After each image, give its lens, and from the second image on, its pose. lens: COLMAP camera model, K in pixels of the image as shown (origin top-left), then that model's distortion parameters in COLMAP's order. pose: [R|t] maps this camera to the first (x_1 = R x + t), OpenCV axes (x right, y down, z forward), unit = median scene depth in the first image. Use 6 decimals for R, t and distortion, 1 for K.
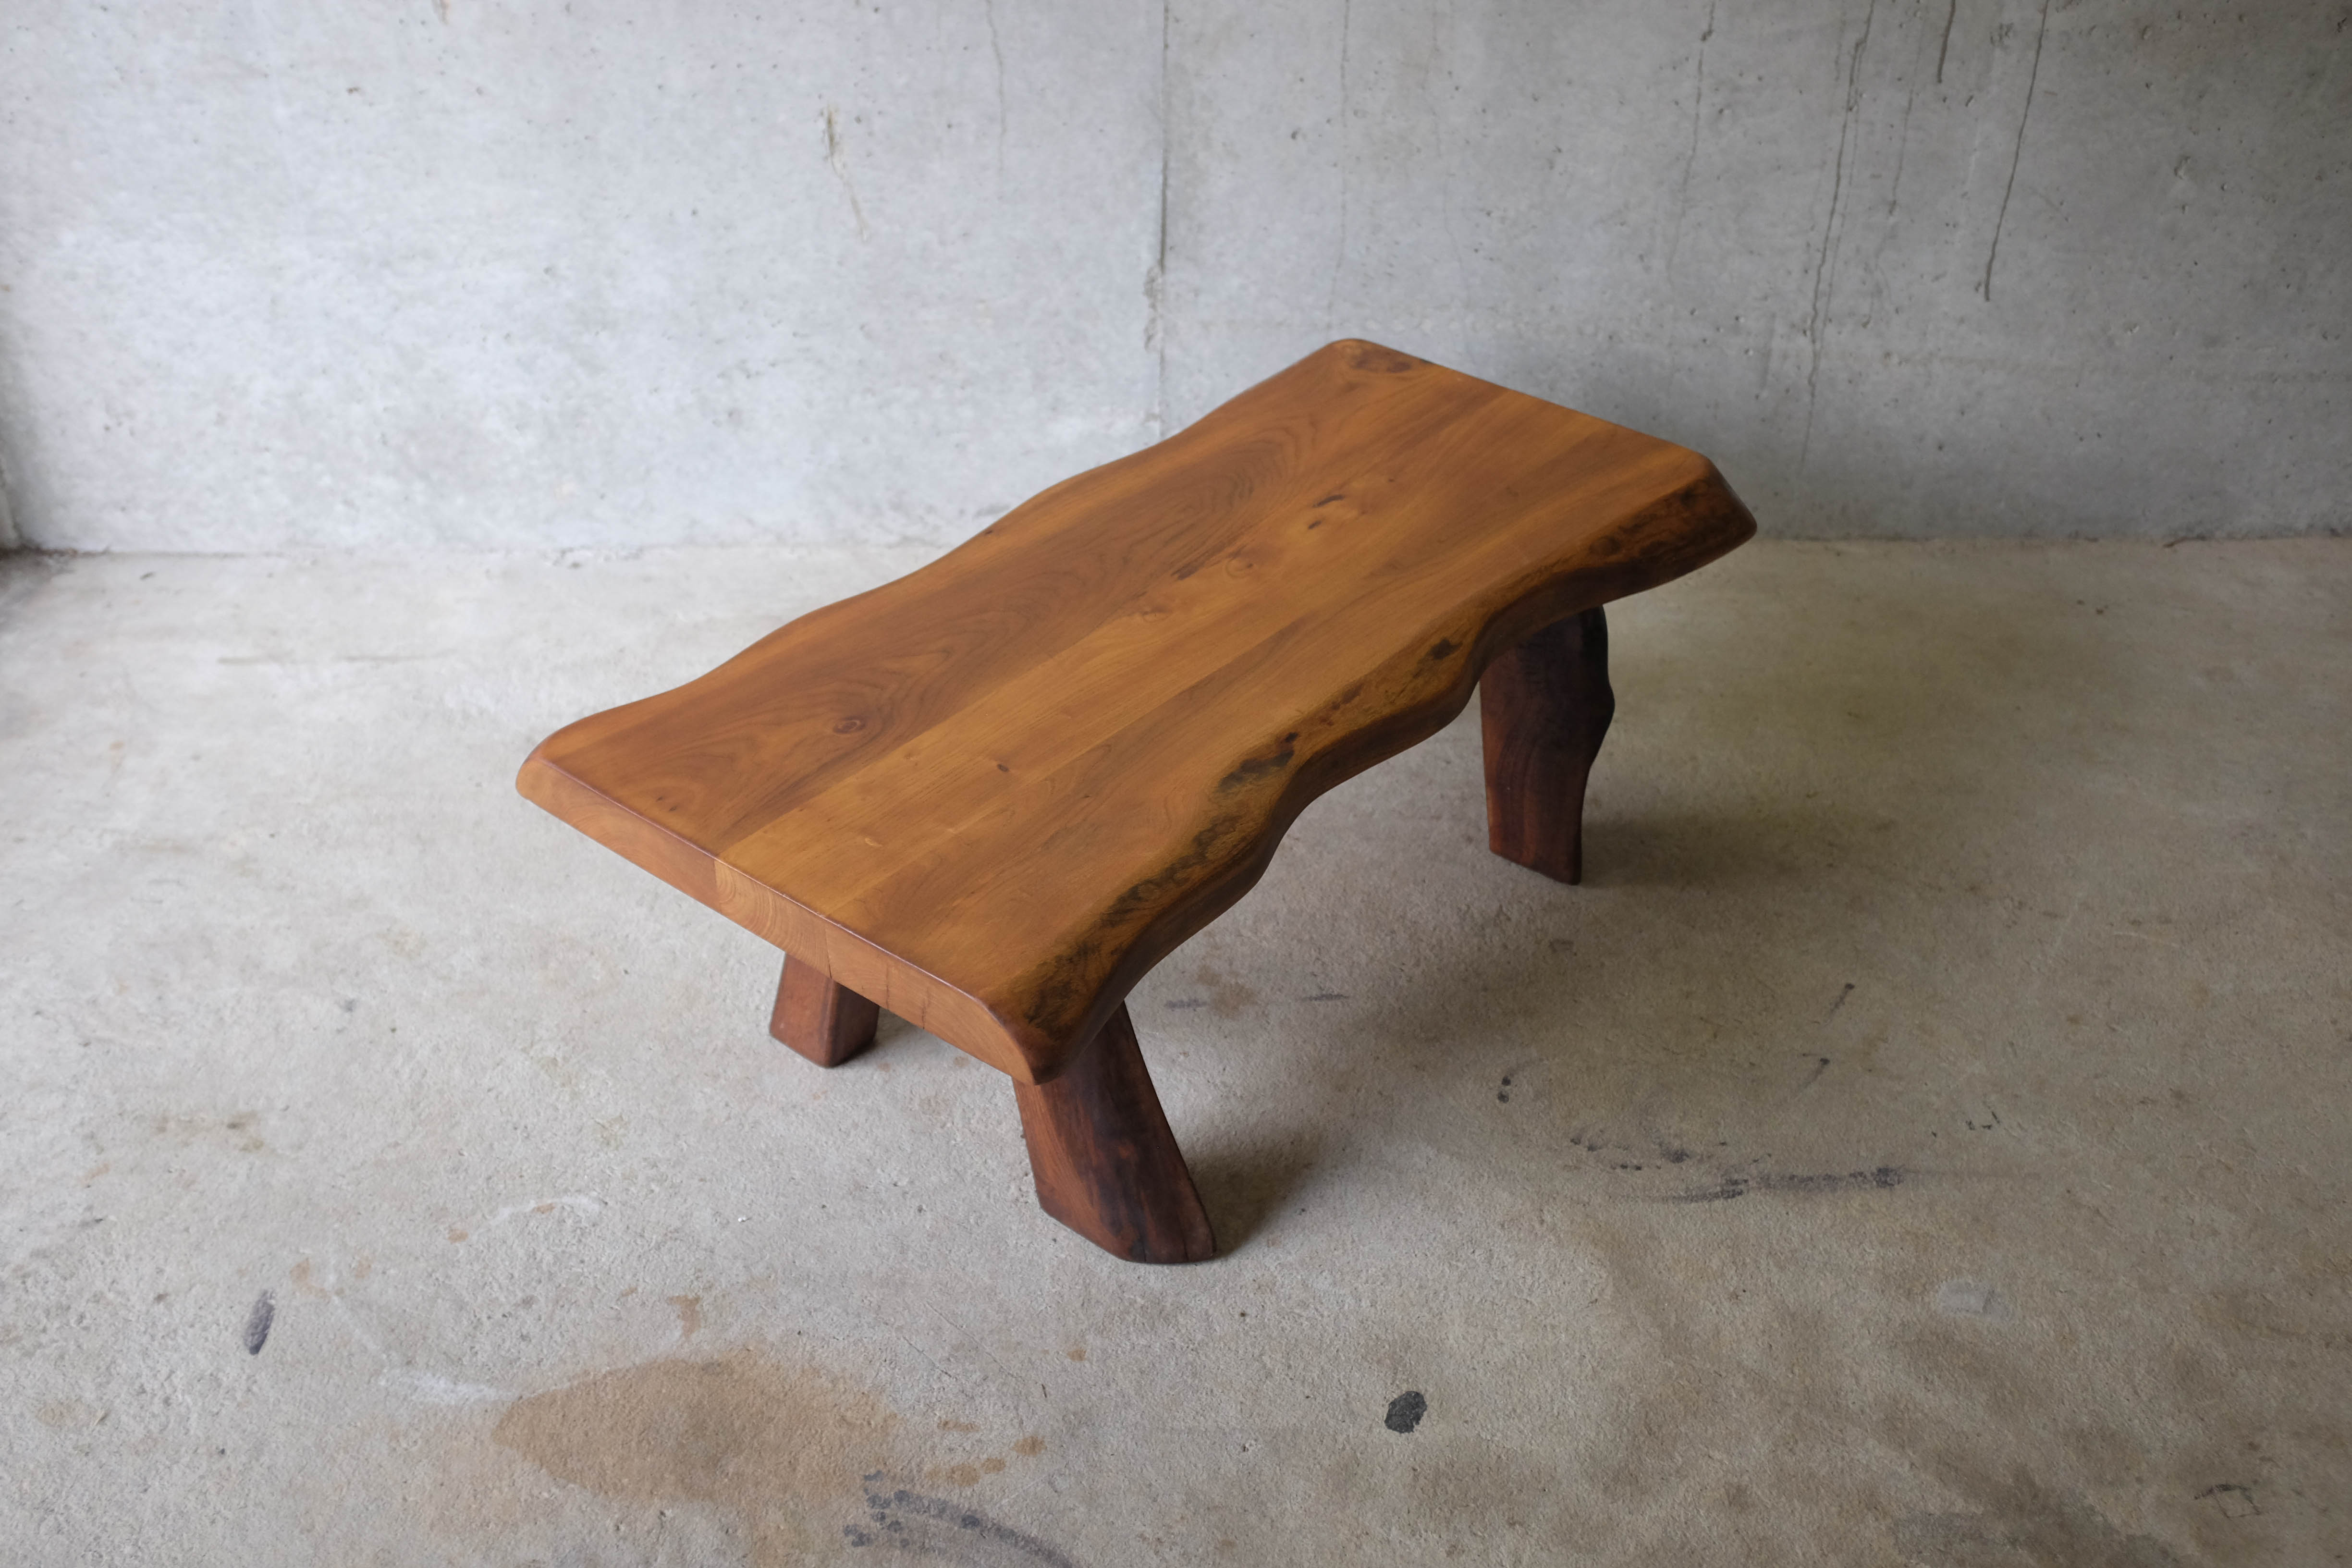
lens RADIAL K [[2399.1, 0, 1179.2], [0, 2399.1, 786.3], [0, 0, 1]] dist [-0.120565, 0.186809]
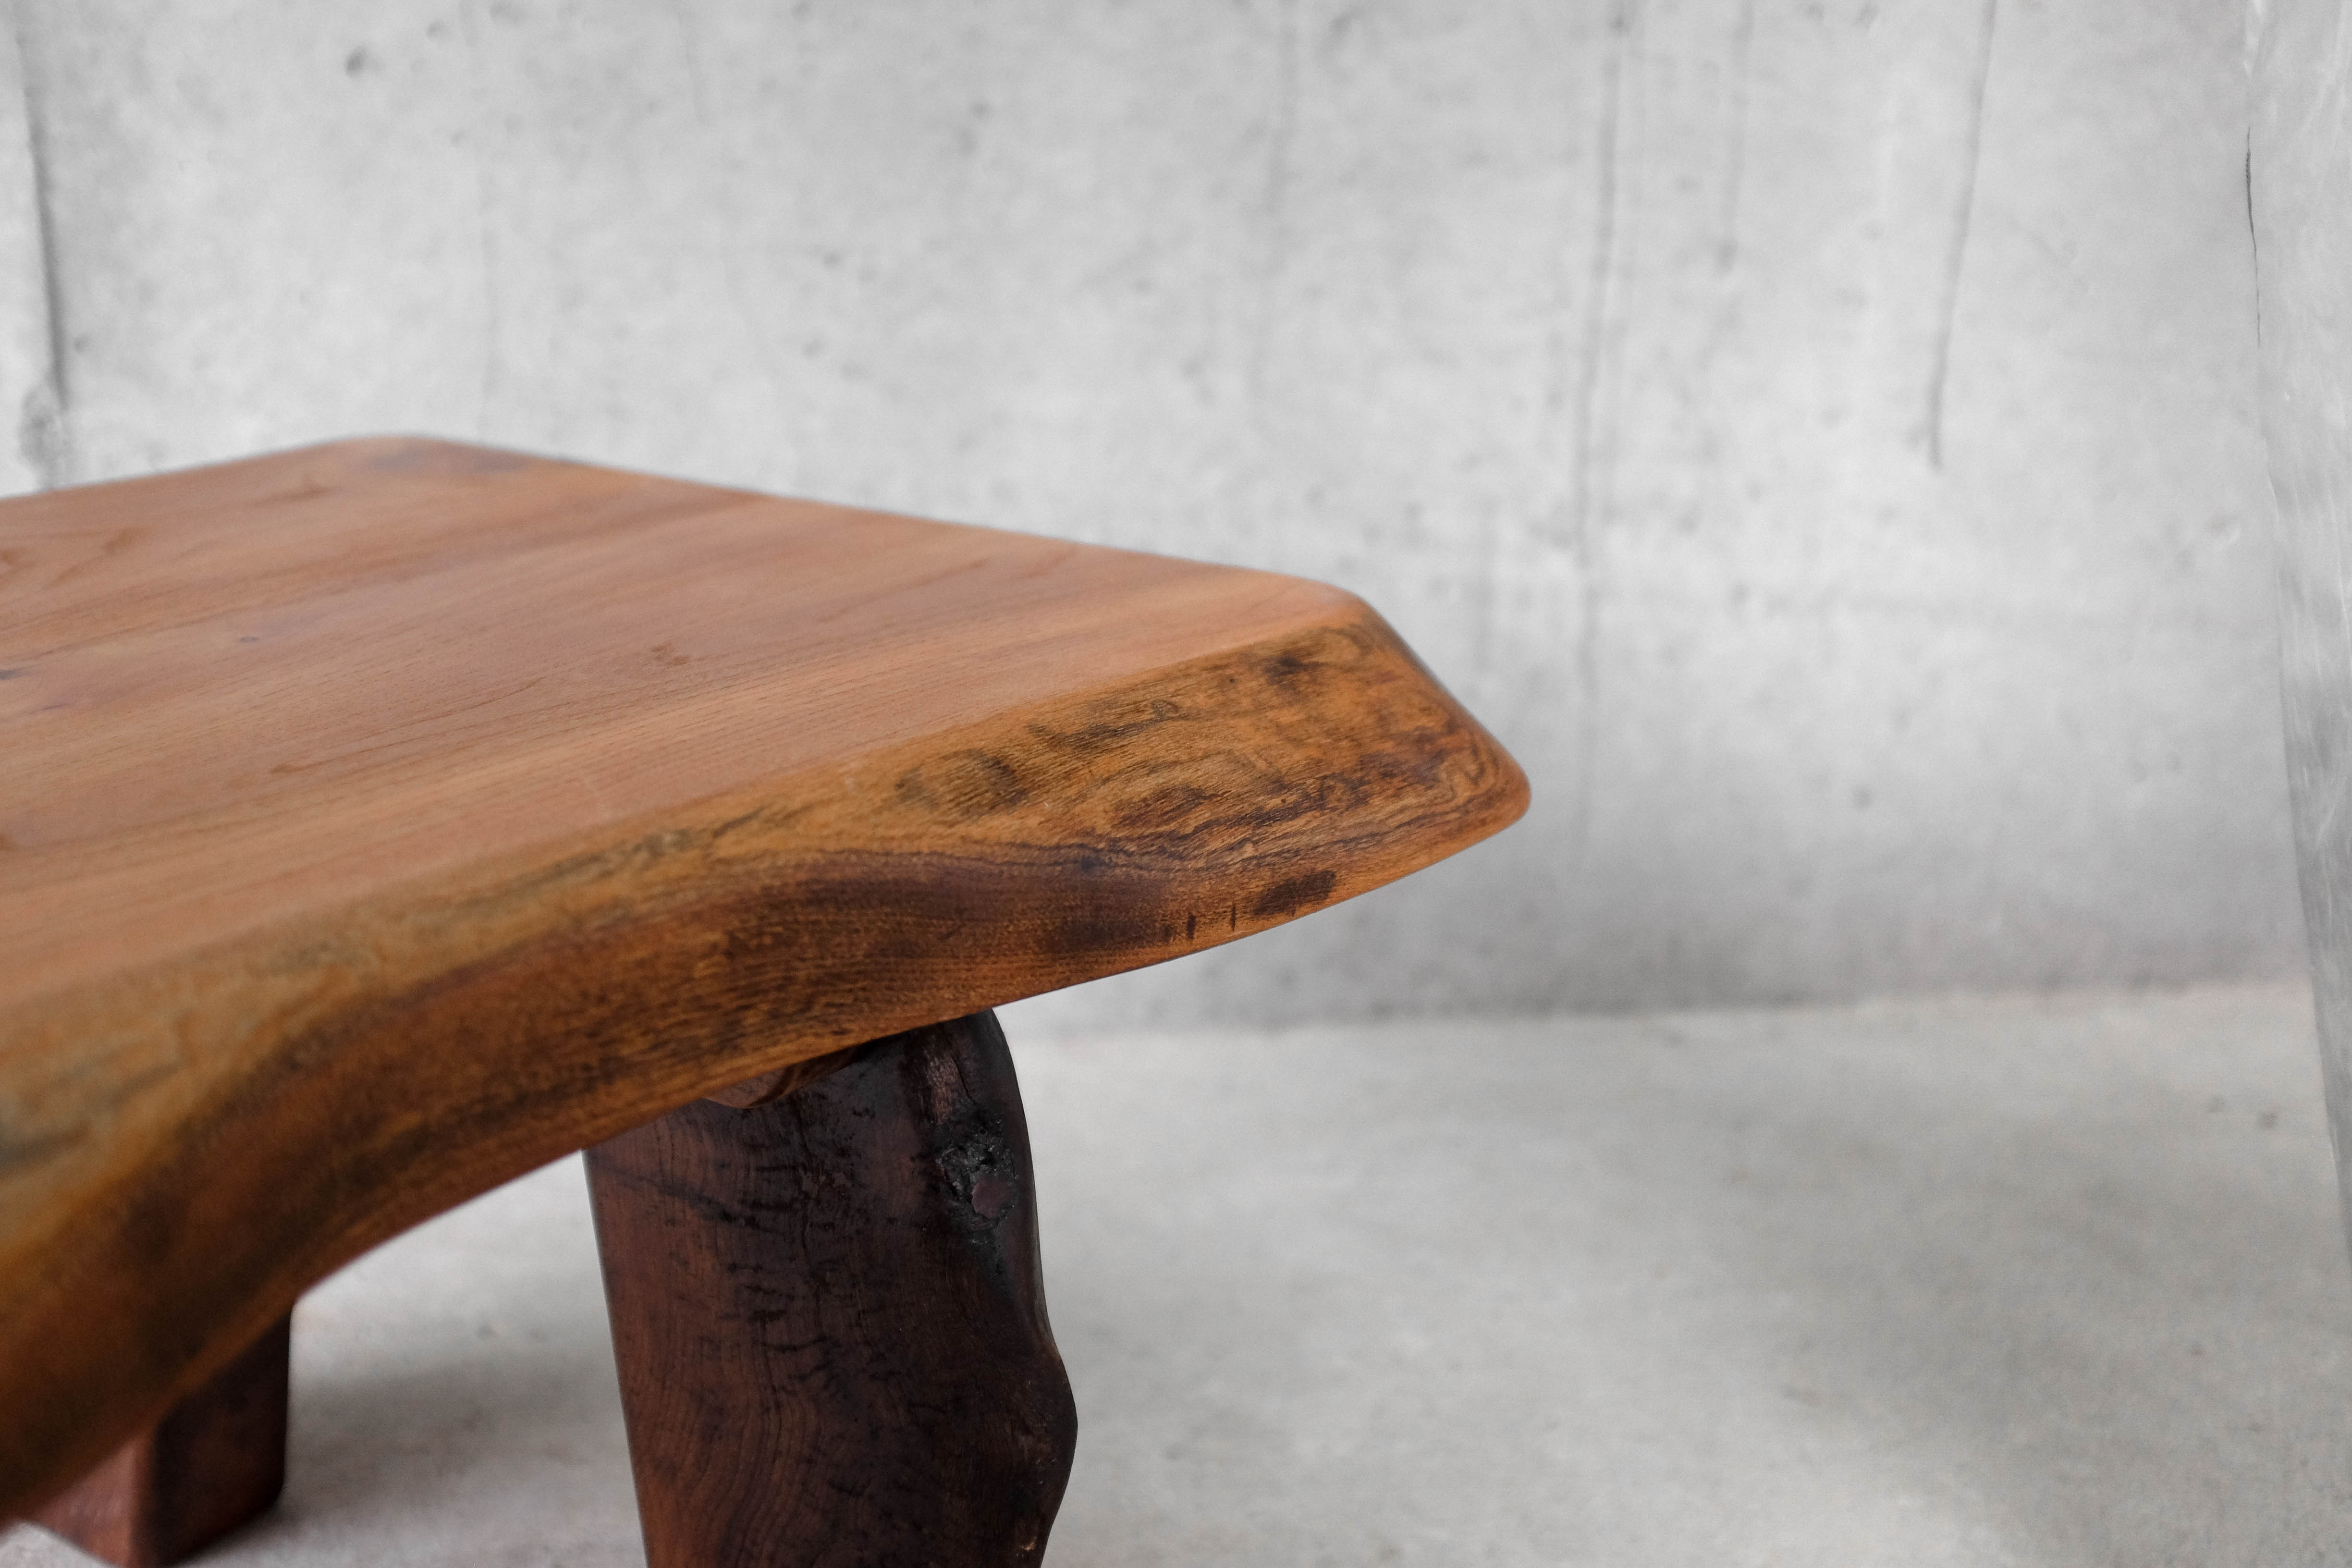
lens RADIAL K [[2399.1, 0, 1179.2], [0, 2399.1, 786.3], [0, 0, 1]] dist [-0.120565, 0.186809]
pose [[0.991306, -0.022215, 0.129690, 0.135626], [0.058104, 0.958244, -0.279985, -0.022831], [-0.118055, 0.285086, 0.951204, 0.611579]]
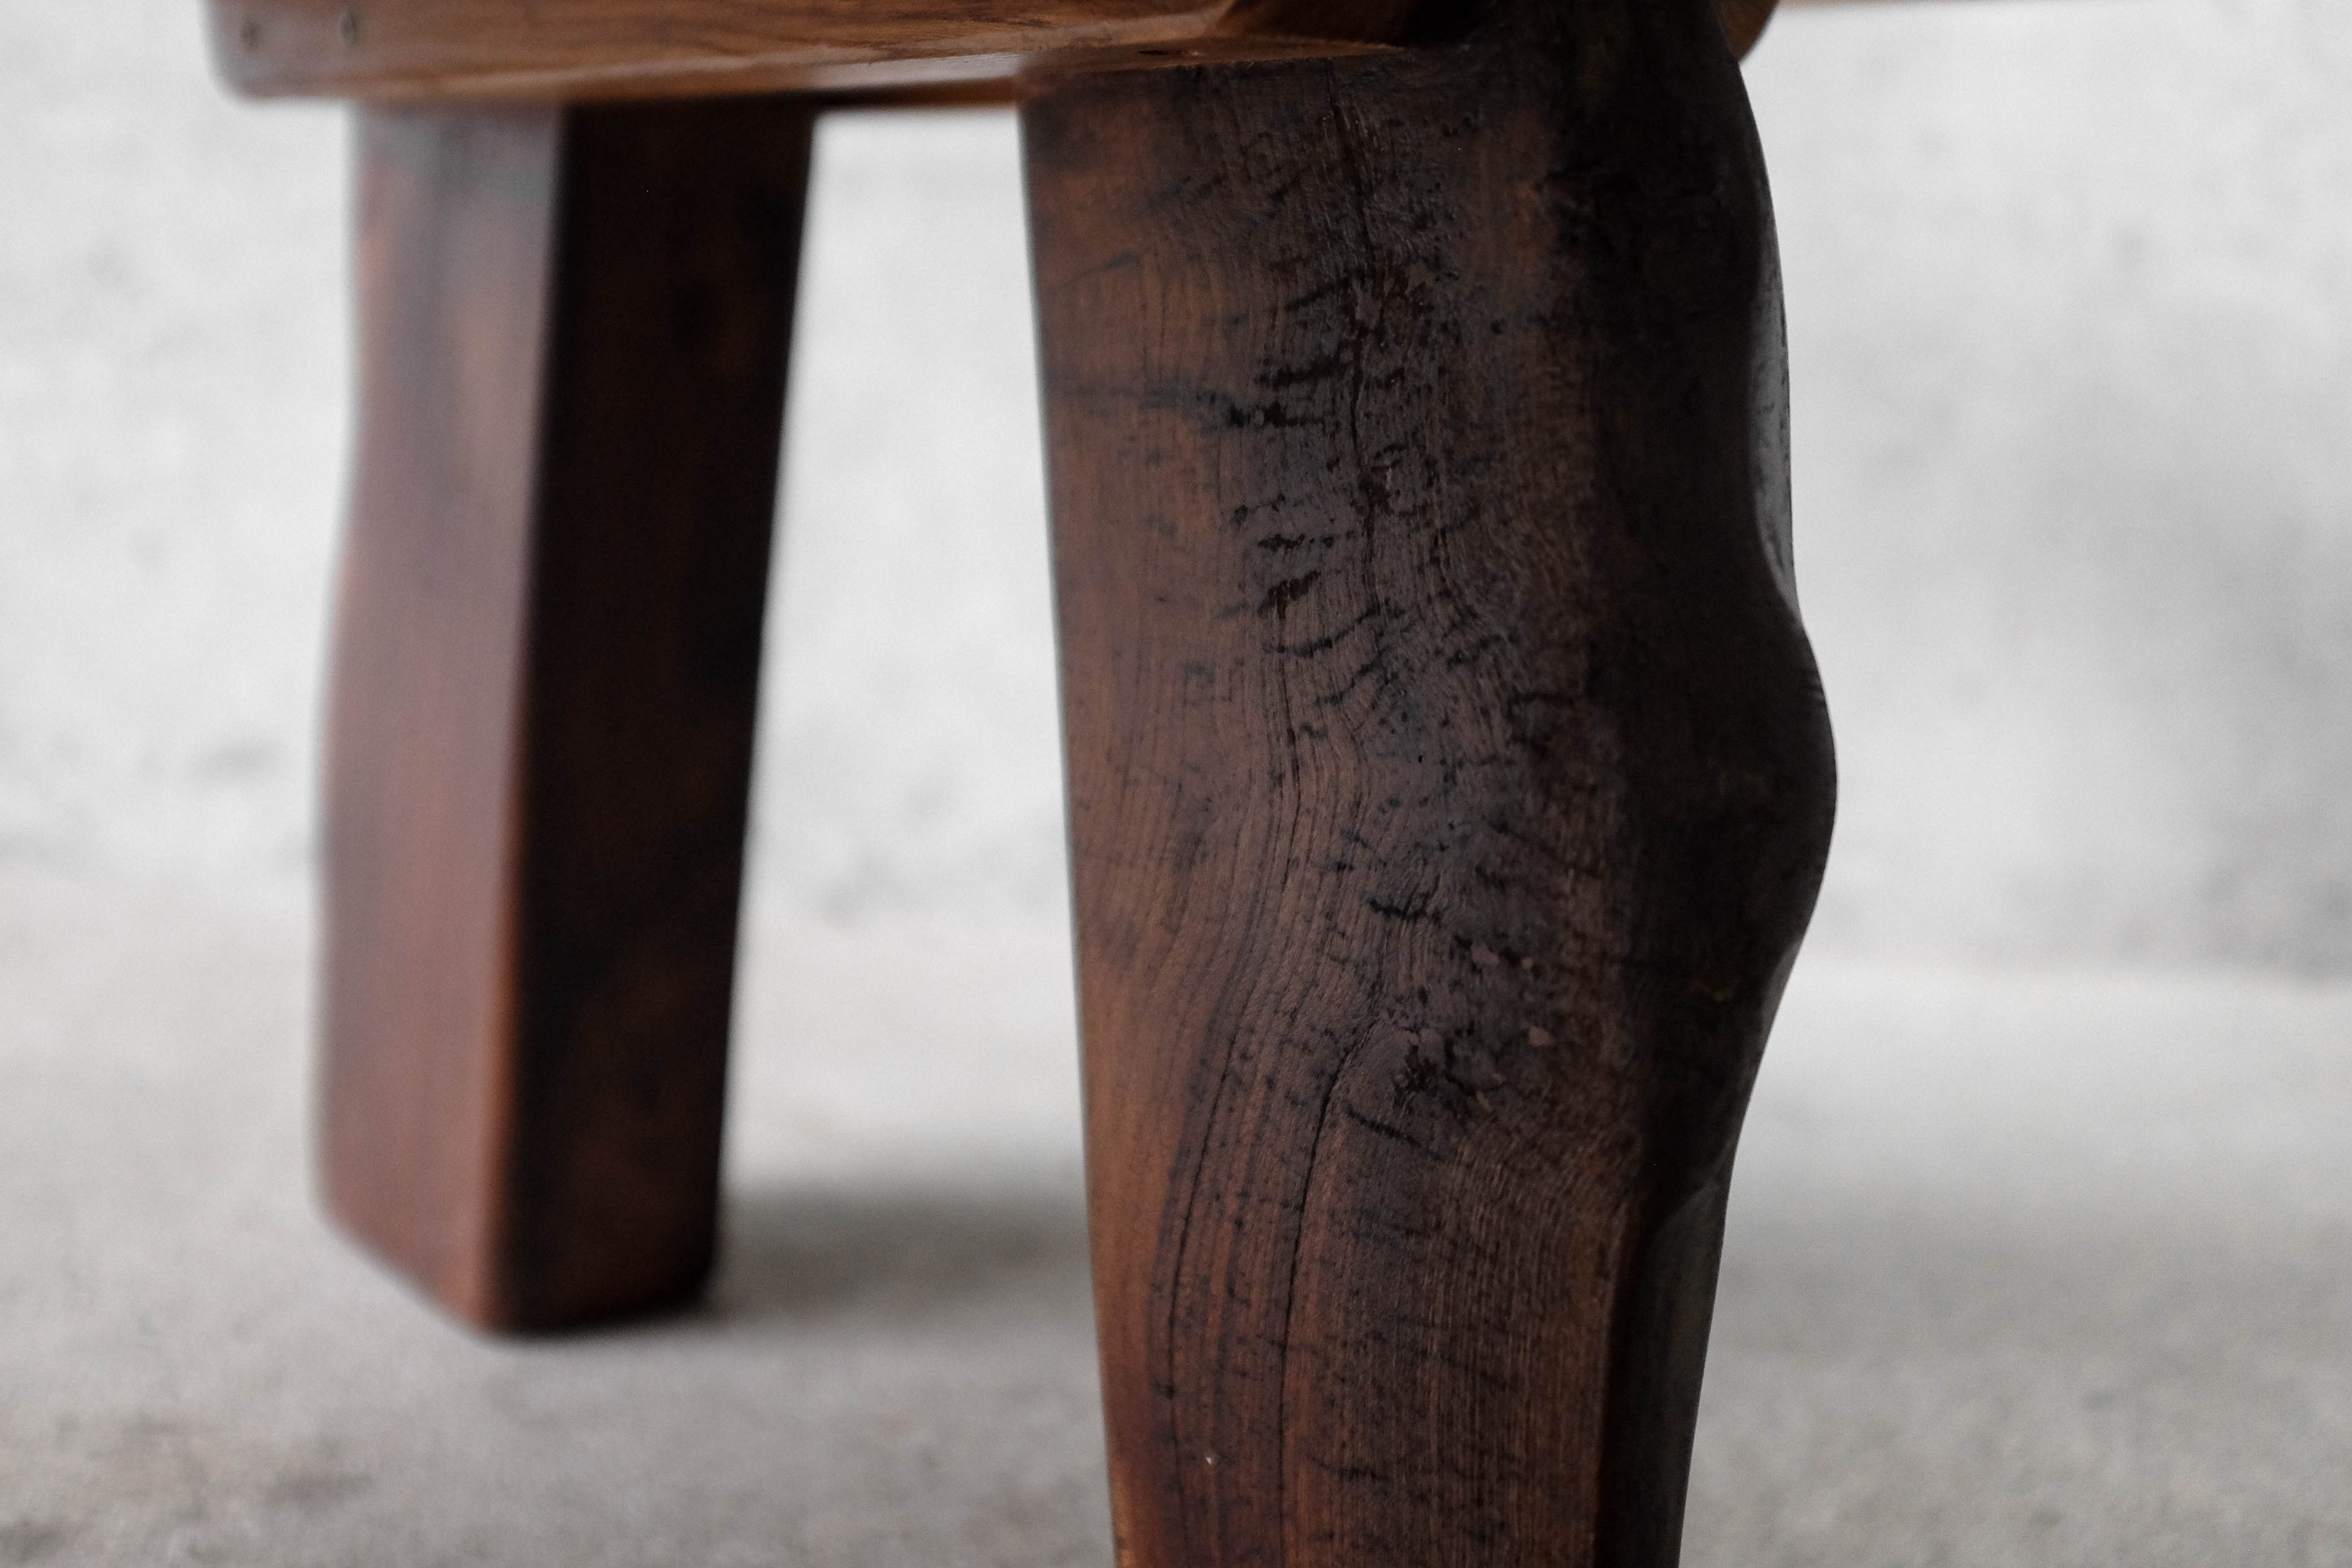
lens RADIAL K [[2905.3, 0, 1242.1], [0, 2905.3, 680.1], [0, 0, 1]] dist [-0.106859, 0.090536]
pose [[0.977210, 0.032829, -0.209719, 0.154870], [-0.119195, 0.902370, -0.414151, 0.027761], [0.175649, 0.429710, 0.885718, 0.713200]]
